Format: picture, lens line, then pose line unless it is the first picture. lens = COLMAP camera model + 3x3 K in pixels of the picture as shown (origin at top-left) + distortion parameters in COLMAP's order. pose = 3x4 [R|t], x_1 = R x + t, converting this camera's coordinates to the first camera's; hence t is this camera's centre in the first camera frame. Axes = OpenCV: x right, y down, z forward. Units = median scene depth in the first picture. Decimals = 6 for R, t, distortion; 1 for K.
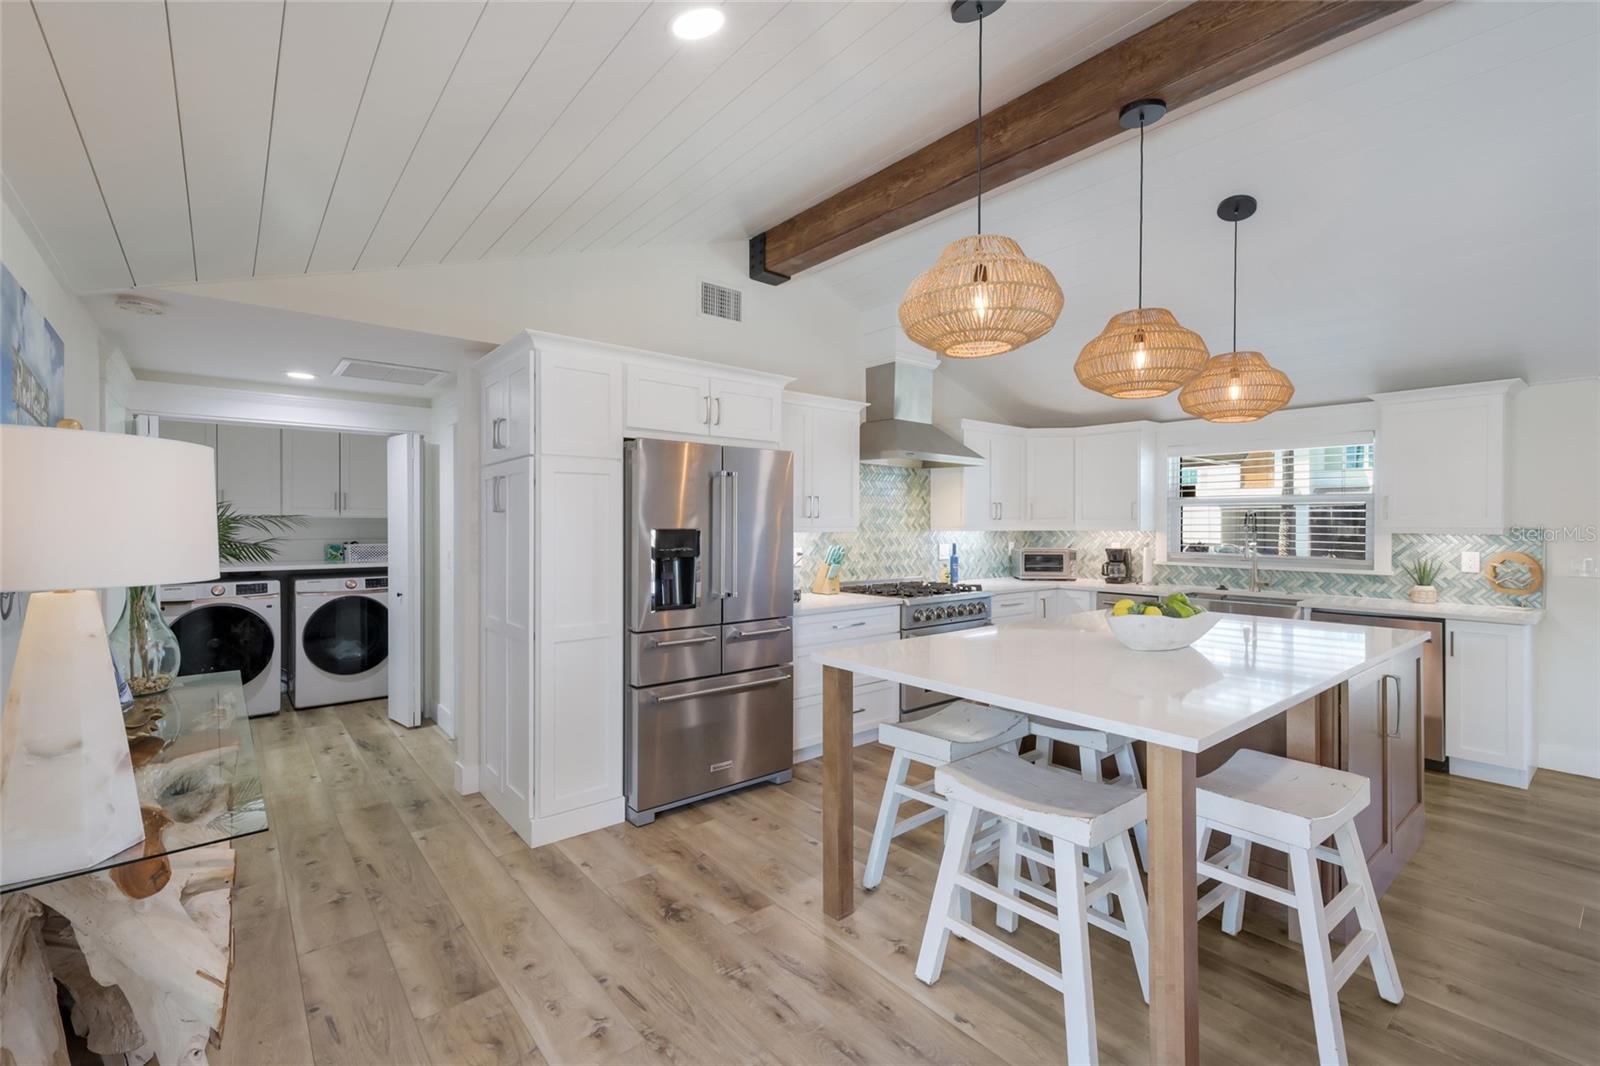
lens RADIAL K [[694.2, 0, 796.3], [0, 694.2, 529.3], [0, 0, 1]] dist [0.006624, 0.001714]
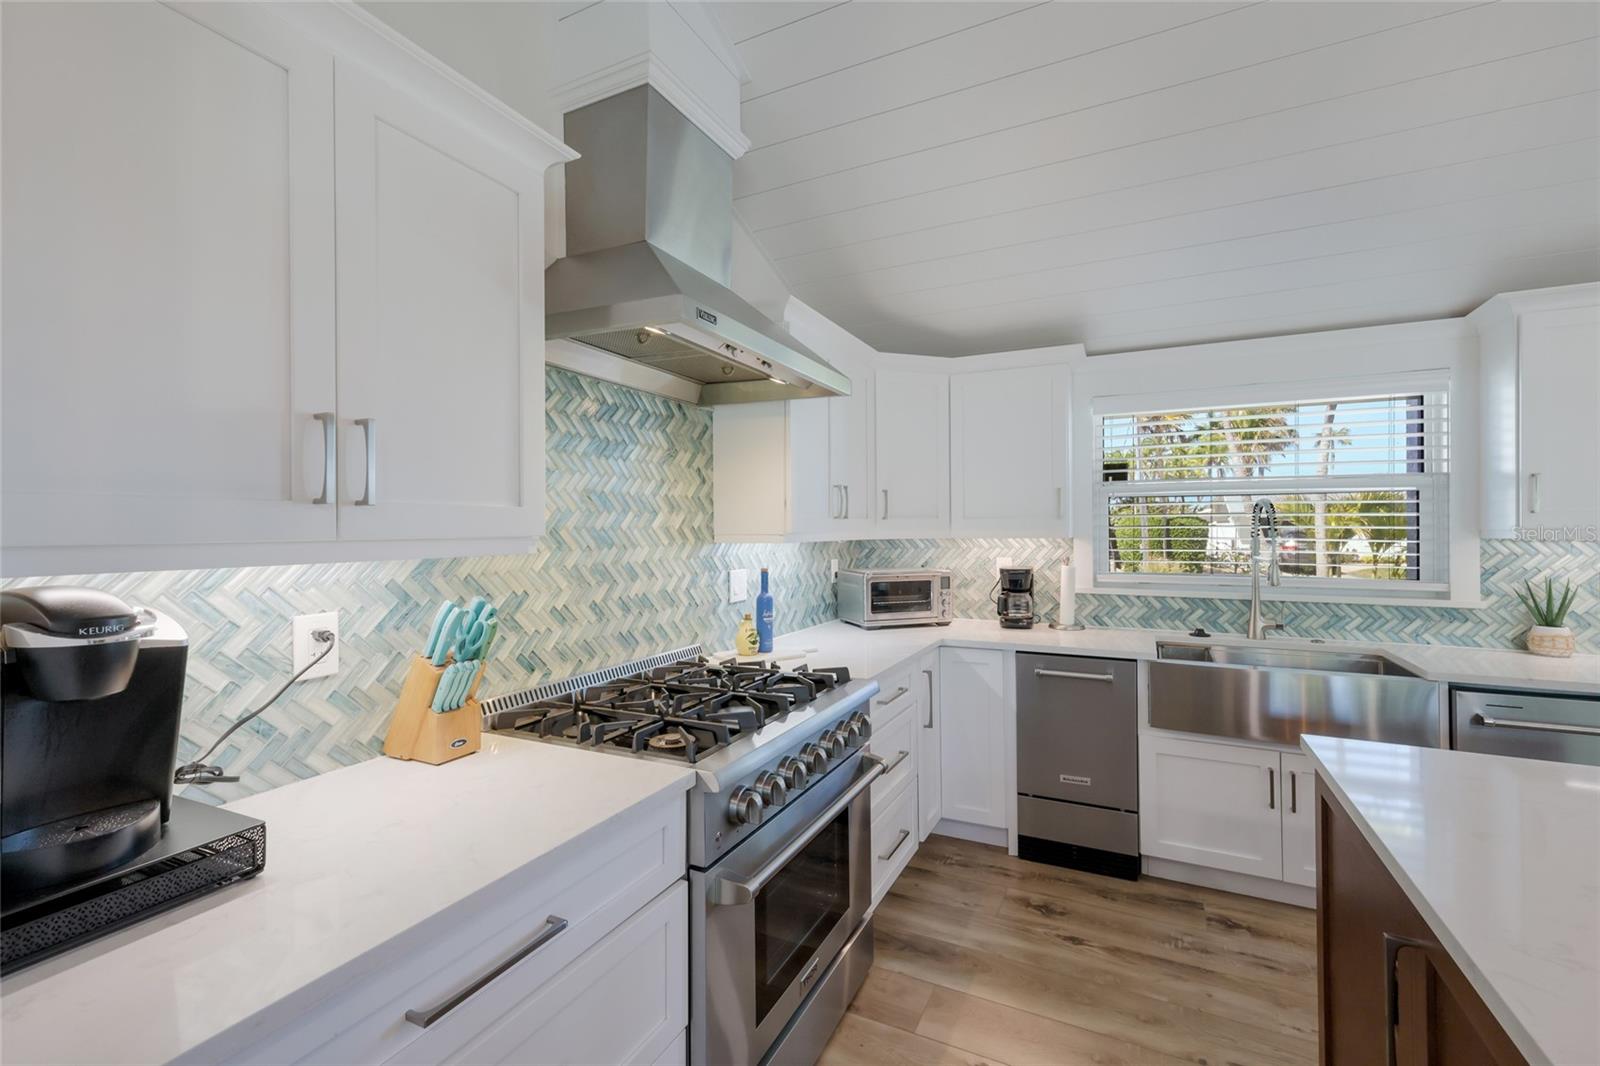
lens RADIAL K [[694.2, 0, 792.7], [0, 694.2, 529.0], [0, 0, 1]] dist [0.006624, 0.001714]
pose [[0.917738, -0.006598, 0.397132, 0.059346], [0.010512, 0.999915, -0.007678, -0.003222], [-0.397048, 0.011221, 0.917729, 0.576142]]
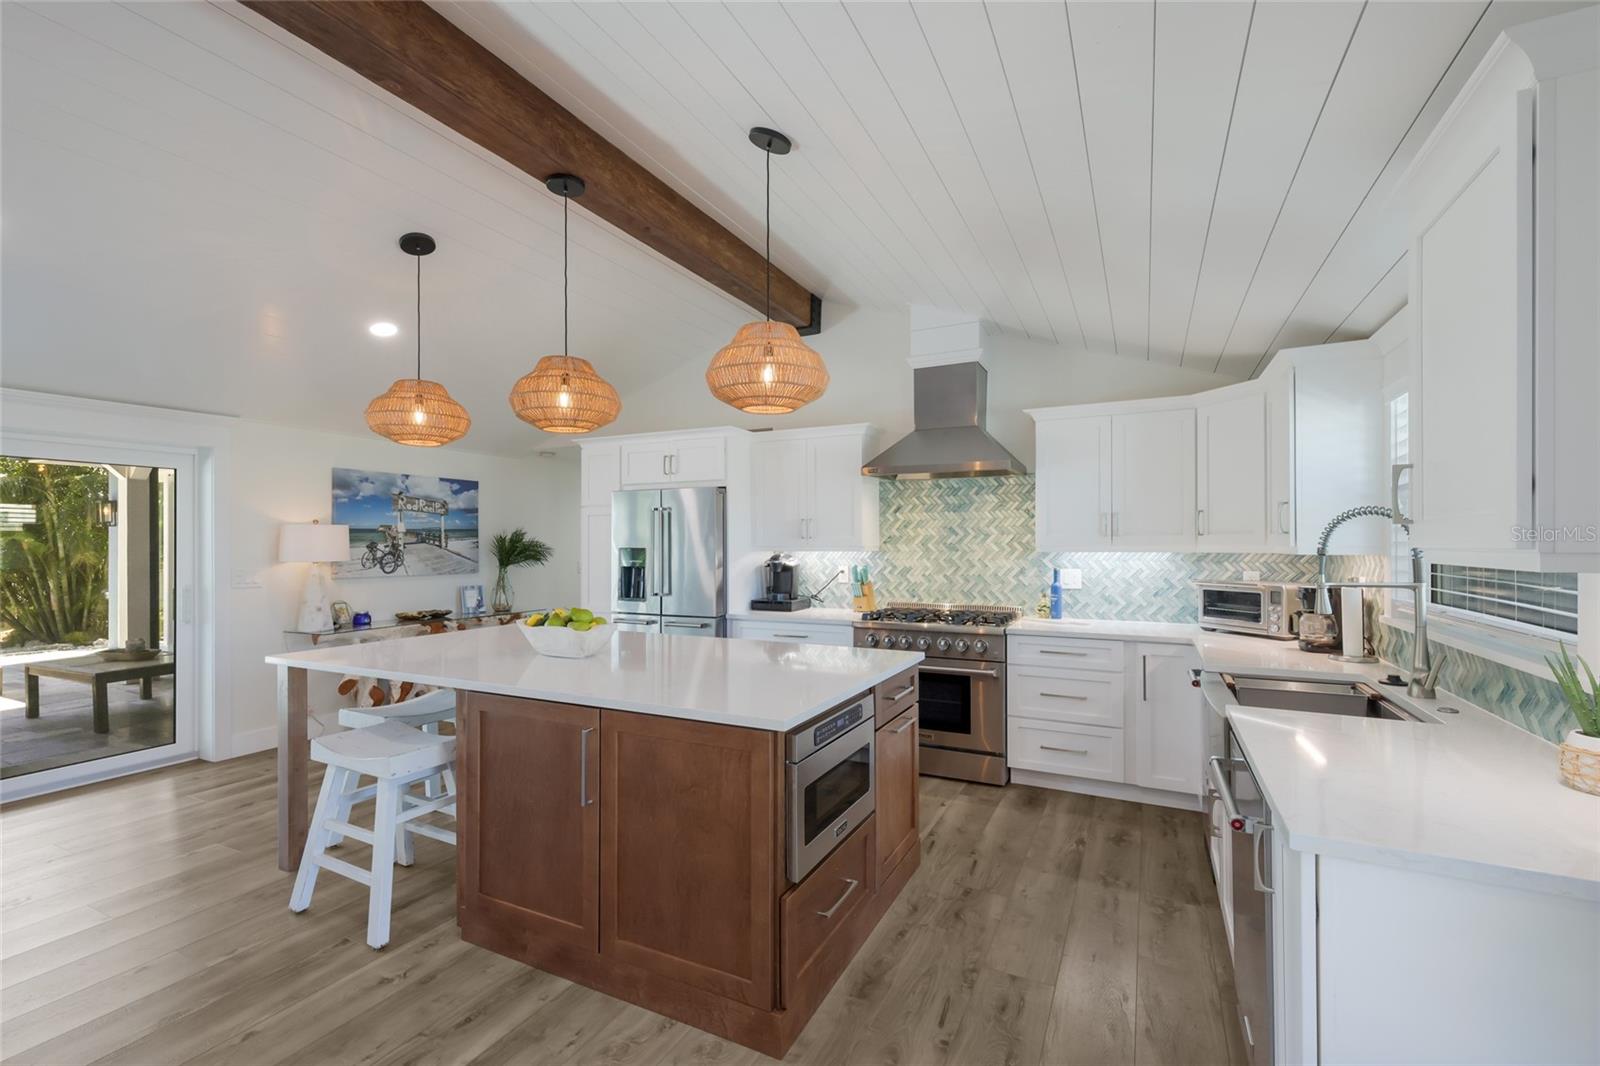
lens RADIAL K [[694.2, 0, 806.0], [0, 694.2, 540.8], [0, 0, 1]] dist [0.006624, 0.001714]
pose [[0.411107, 0.000366, -0.911587, 0.849458], [0.001314, 0.999999, 0.000994, -0.011776], [0.911586, -0.001606, 0.411106, 0.440301]]
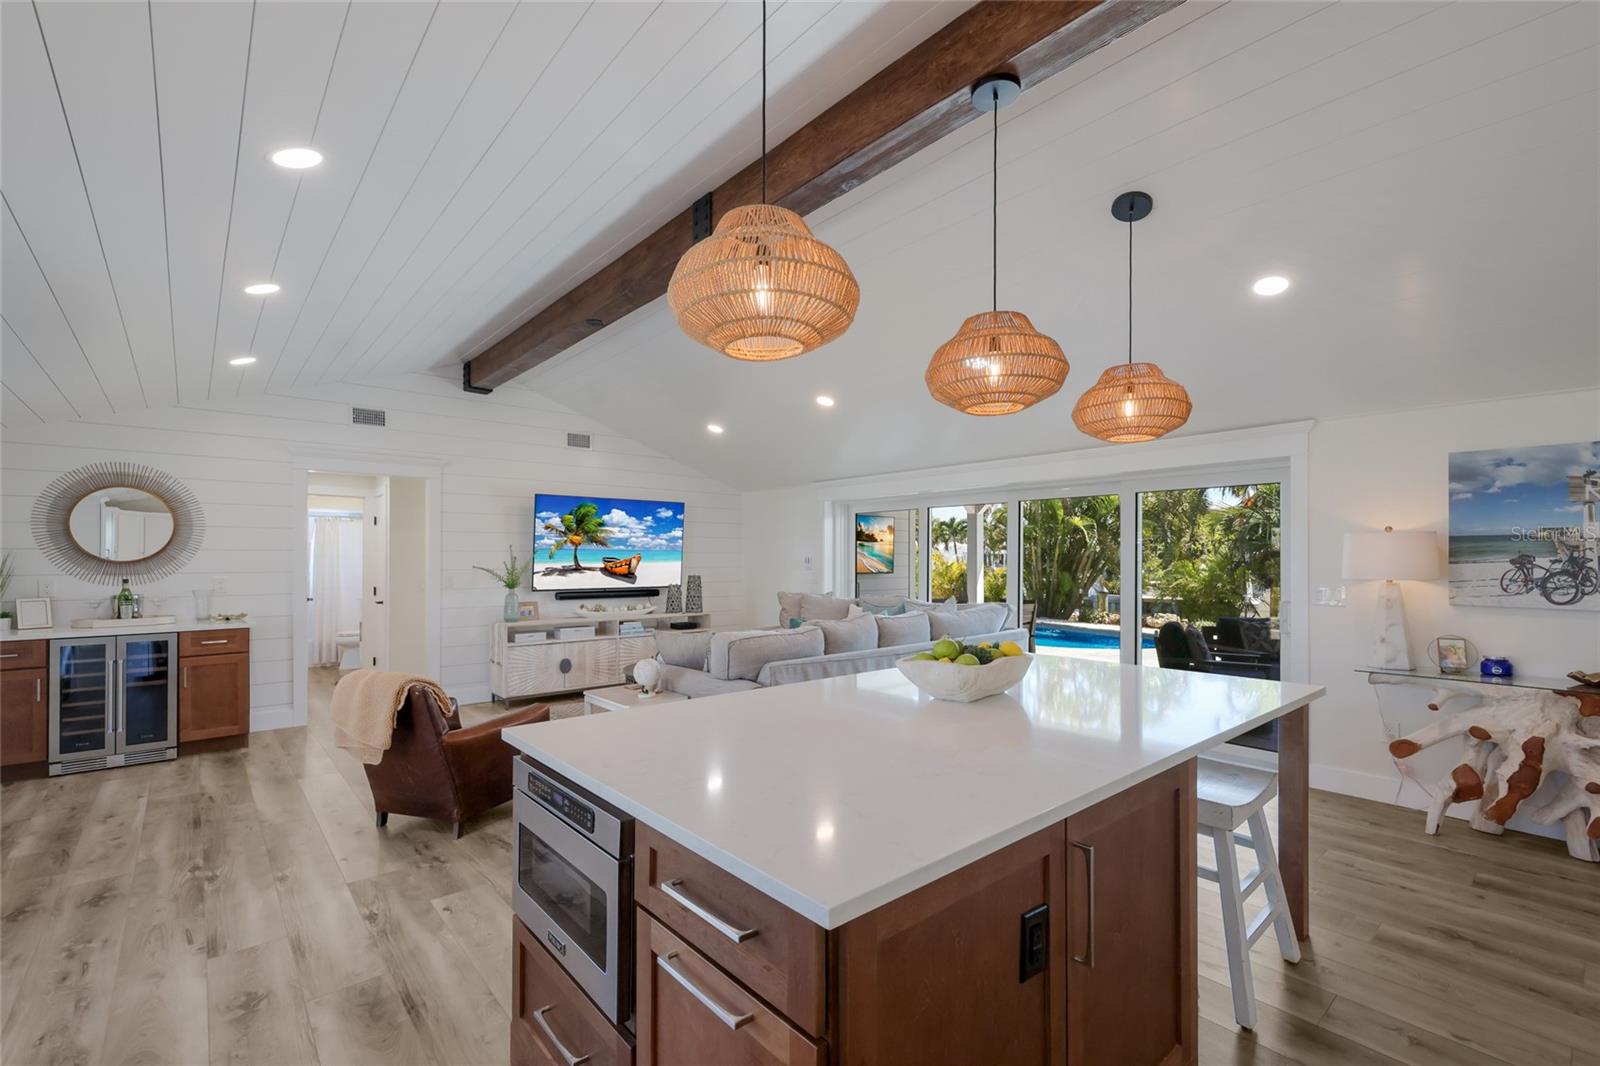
lens RADIAL K [[694.2, 0, 788.2], [0, 694.2, 558.4], [0, 0, 1]] dist [0.006624, 0.001714]
pose [[-0.999823, 0.003933, -0.018372, 0.385976], [0.003925, 0.999992, 0.000471, -0.009414], [0.018374, 0.000399, -0.999831, 0.934691]]
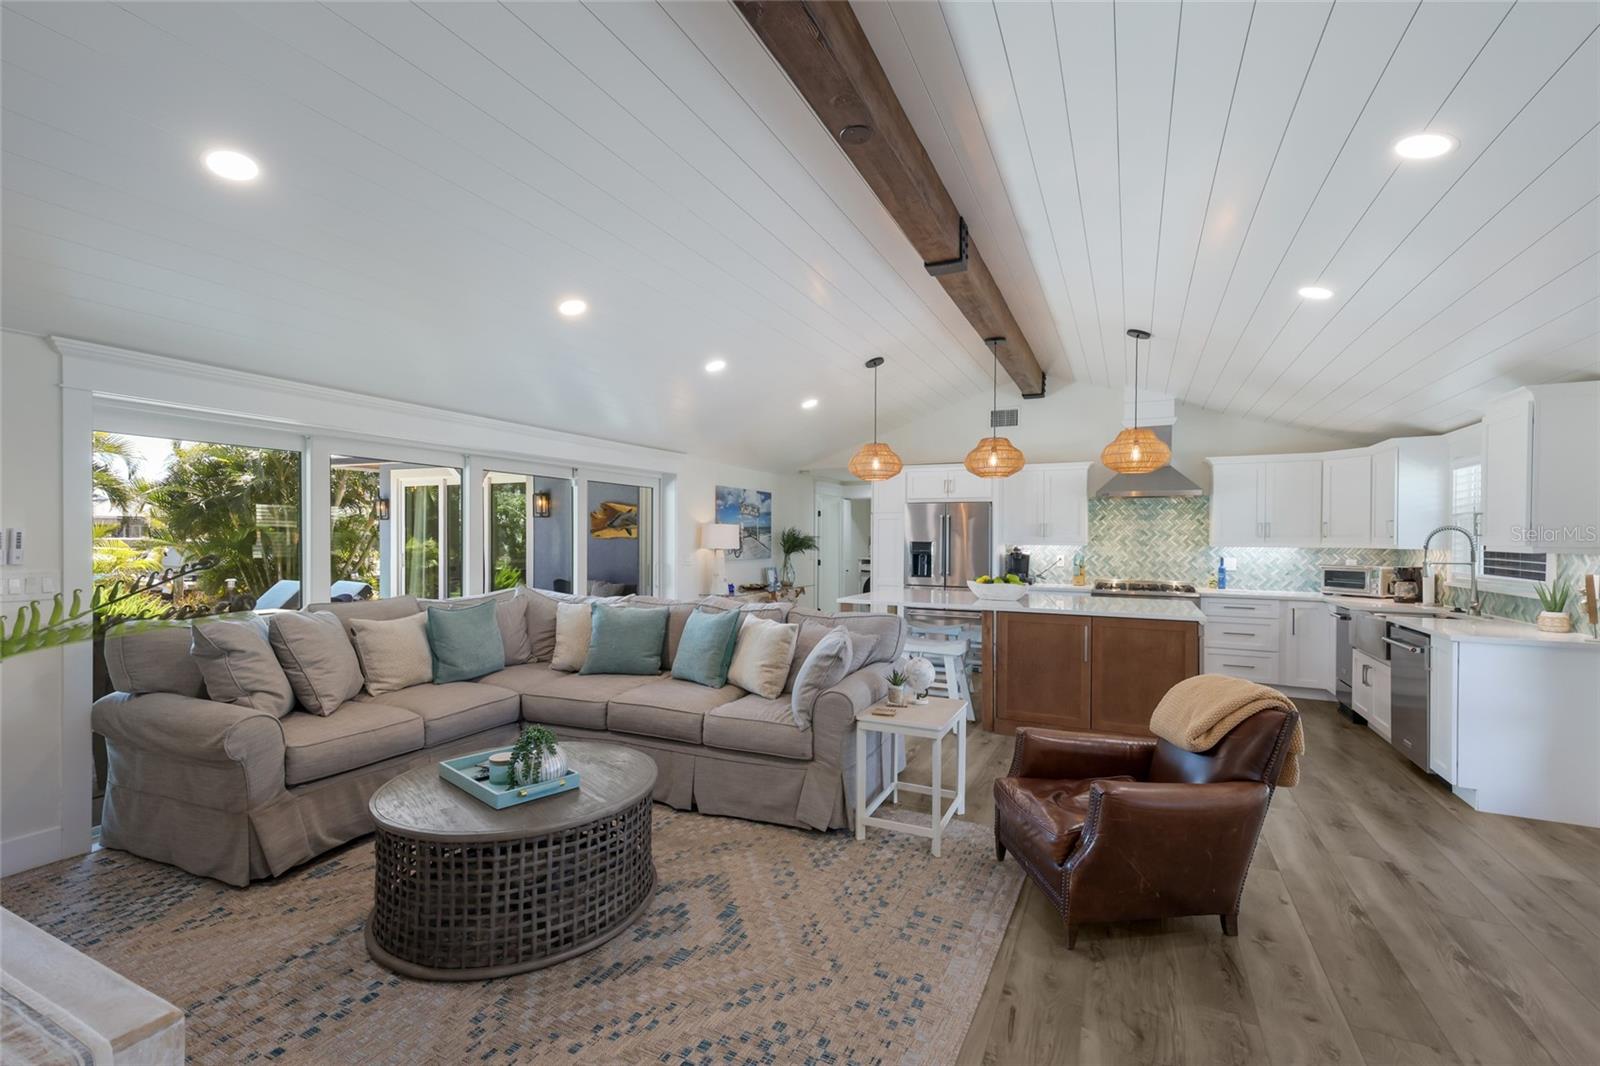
lens RADIAL K [[694.2, 0, 797.6], [0, 694.2, 539.9], [0, 0, 1]] dist [0.006624, 0.001714]
pose [[0.418553, 0.009635, -0.908141, 1.066363], [-0.008412, 0.999942, 0.006732, -0.012470], [0.908154, 0.004821, 0.418609, -0.203955]]
